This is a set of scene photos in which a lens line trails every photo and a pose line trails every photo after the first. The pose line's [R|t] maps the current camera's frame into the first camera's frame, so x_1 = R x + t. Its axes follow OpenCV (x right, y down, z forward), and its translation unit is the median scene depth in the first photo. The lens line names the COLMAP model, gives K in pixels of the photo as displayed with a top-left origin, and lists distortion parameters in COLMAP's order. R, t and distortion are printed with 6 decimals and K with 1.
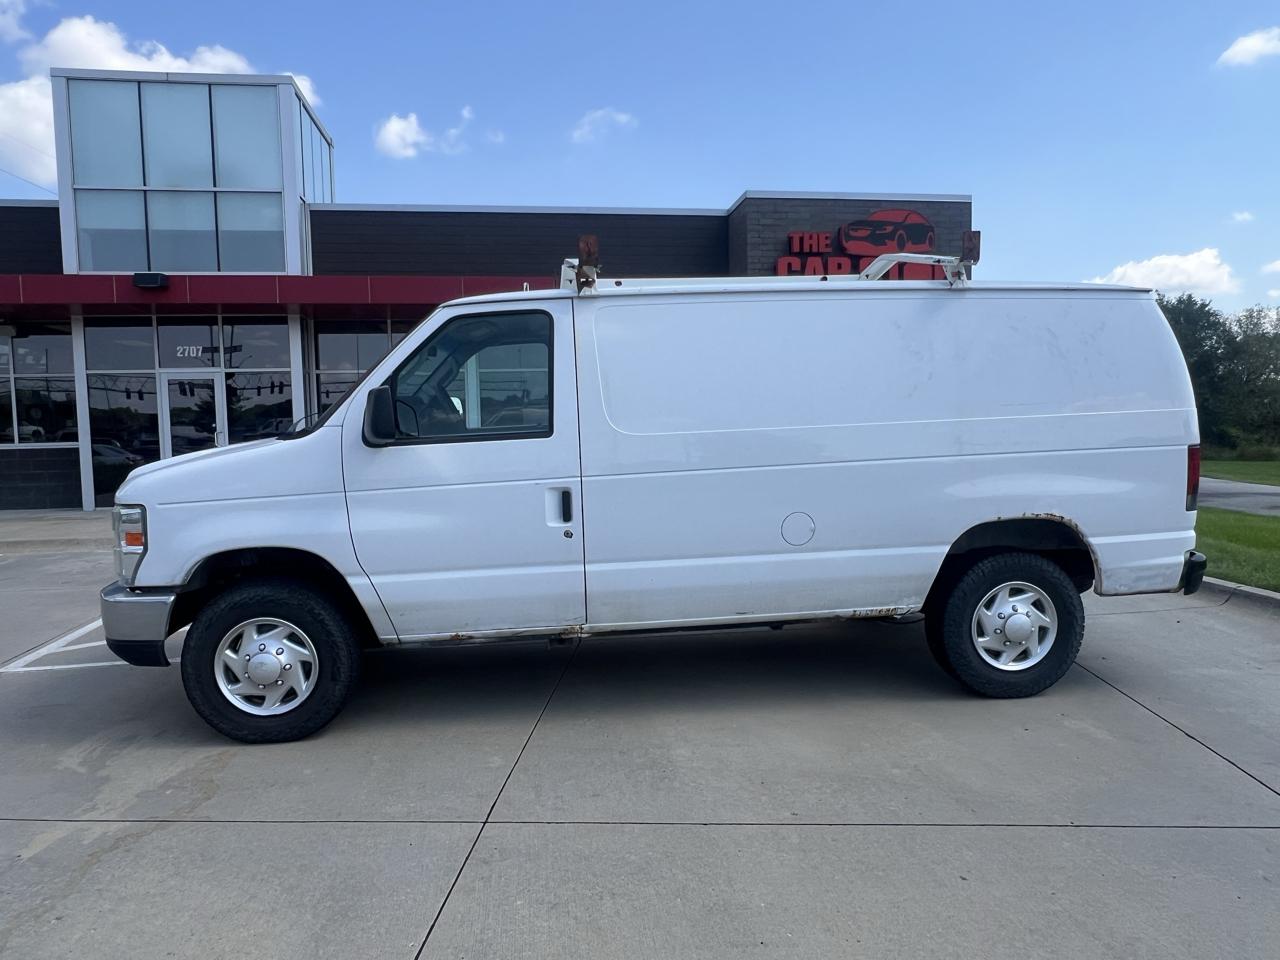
lens RADIAL K [[869.4, 0, 645.2], [0, 869.4, 486.0], [0, 0, 1]] dist [-0.002357, -0.001308]
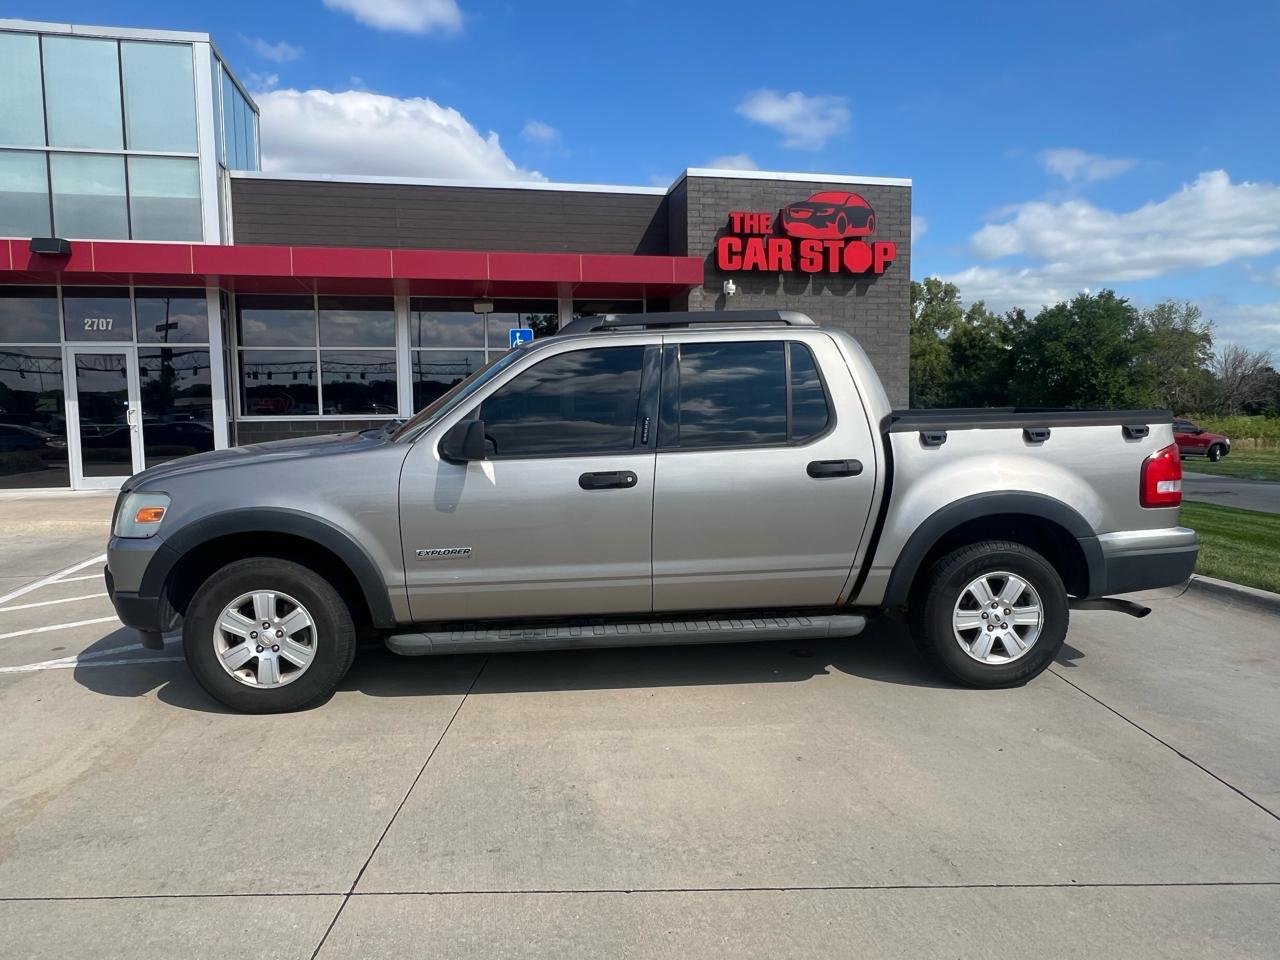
lens RADIAL K [[841.2, 0, 637.1], [0, 841.2, 482.2], [0, 0, 1]] dist [-0.000186, -0.001481]
pose [[0.998316, 0.004086, 0.057870, 0.006806], [-0.004953, 0.999878, 0.014830, 0.000162], [-0.057802, -0.015092, 0.998214, 0.050682]]
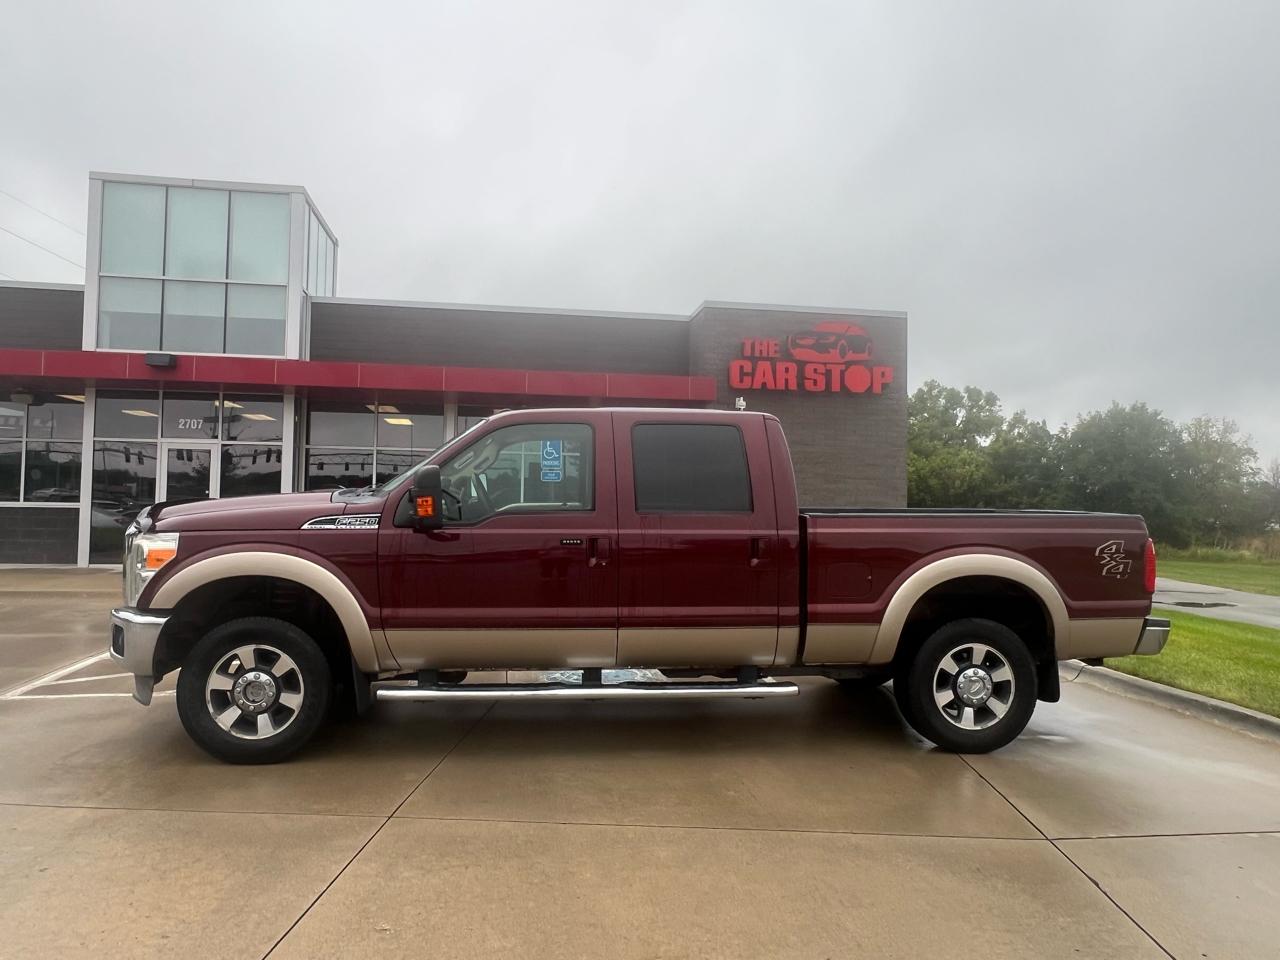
lens RADIAL K [[849.6, 0, 640.3], [0, 849.6, 476.4], [0, 0, 1]] dist [0.002009, -0.002648]
pose [[0.999273, 0.037115, 0.008697, 0.032745], [-0.035988, 0.993734, -0.105823, 0.003376], [-0.012570, 0.105433, 0.994347, -0.061366]]
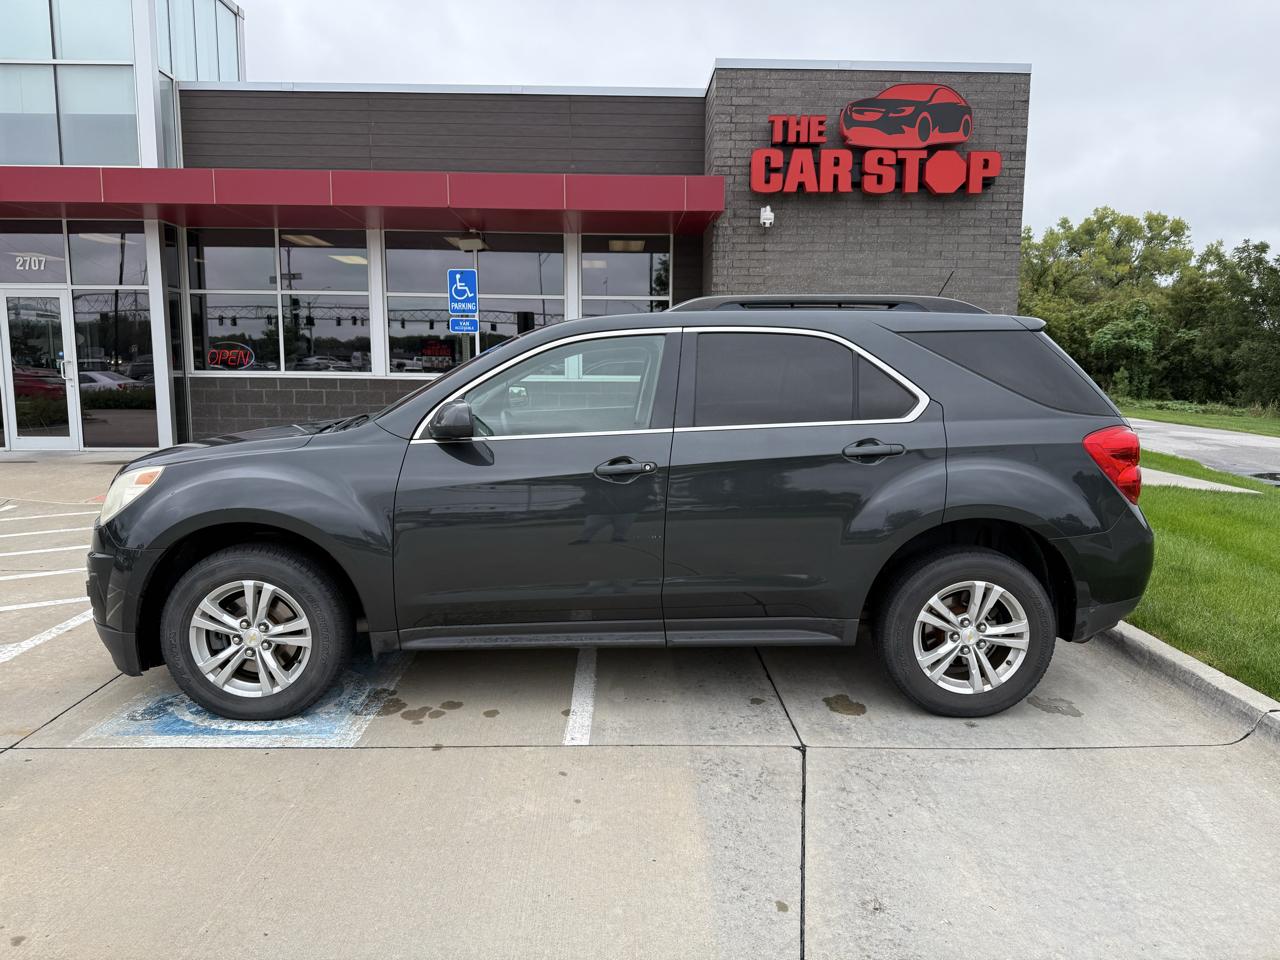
lens RADIAL K [[909.8, 0, 637.5], [0, 909.8, 486.8], [0, 0, 1]] dist [0.016843, -0.022988]
pose [[0.991959, 0.044006, -0.118665, 0.160436], [-0.036278, 0.997125, 0.066524, -0.019708], [0.121251, -0.061684, 0.990703, 0.184931]]
